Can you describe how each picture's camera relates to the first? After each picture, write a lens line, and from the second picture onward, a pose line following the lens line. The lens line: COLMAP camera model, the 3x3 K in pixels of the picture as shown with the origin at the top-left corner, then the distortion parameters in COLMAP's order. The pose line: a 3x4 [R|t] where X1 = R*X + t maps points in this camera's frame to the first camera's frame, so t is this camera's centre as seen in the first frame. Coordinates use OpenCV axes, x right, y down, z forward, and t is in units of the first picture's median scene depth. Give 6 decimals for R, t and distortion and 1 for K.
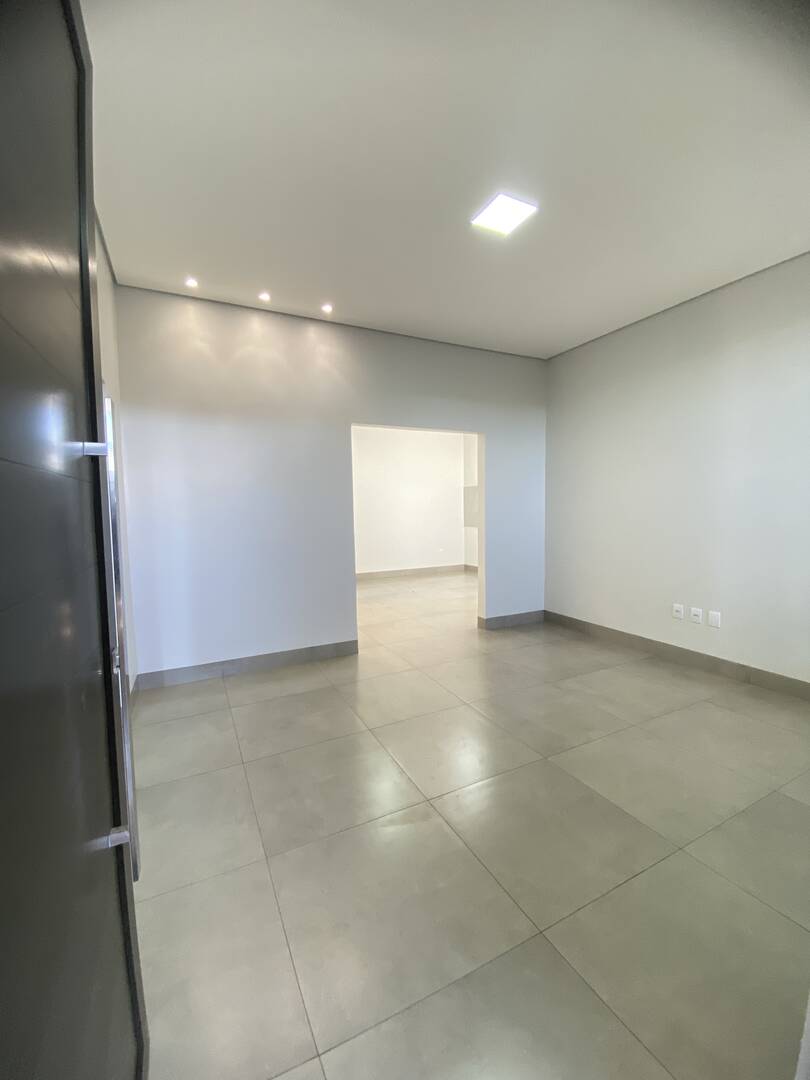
lens RADIAL K [[440.5, 0, 404.2], [0, 440.5, 531.7], [0, 0, 1]] dist [0.018402, -0.018467]
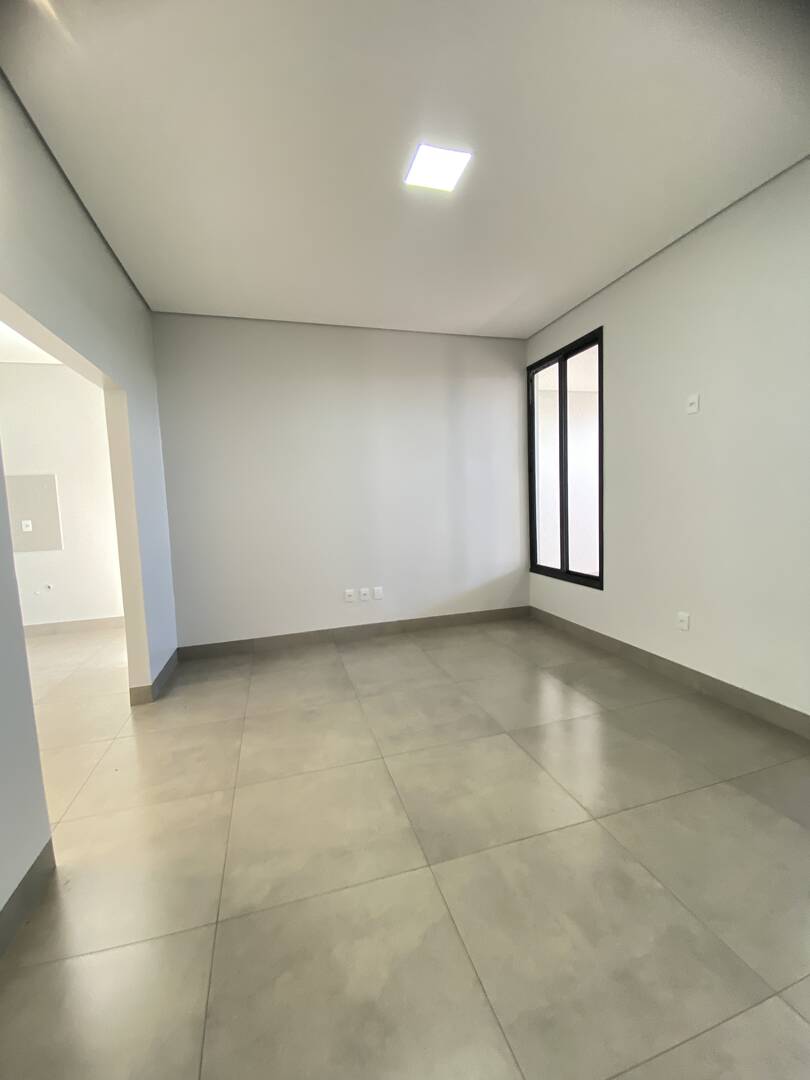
lens RADIAL K [[440.5, 0, 404.2], [0, 440.5, 531.7], [0, 0, 1]] dist [0.018402, -0.018467]
pose [[0.176651, -0.060515, 0.982412, -0.485092], [0.096330, 0.994380, 0.043931, -0.022077], [-0.979548, 0.086875, 0.181487, 0.665944]]
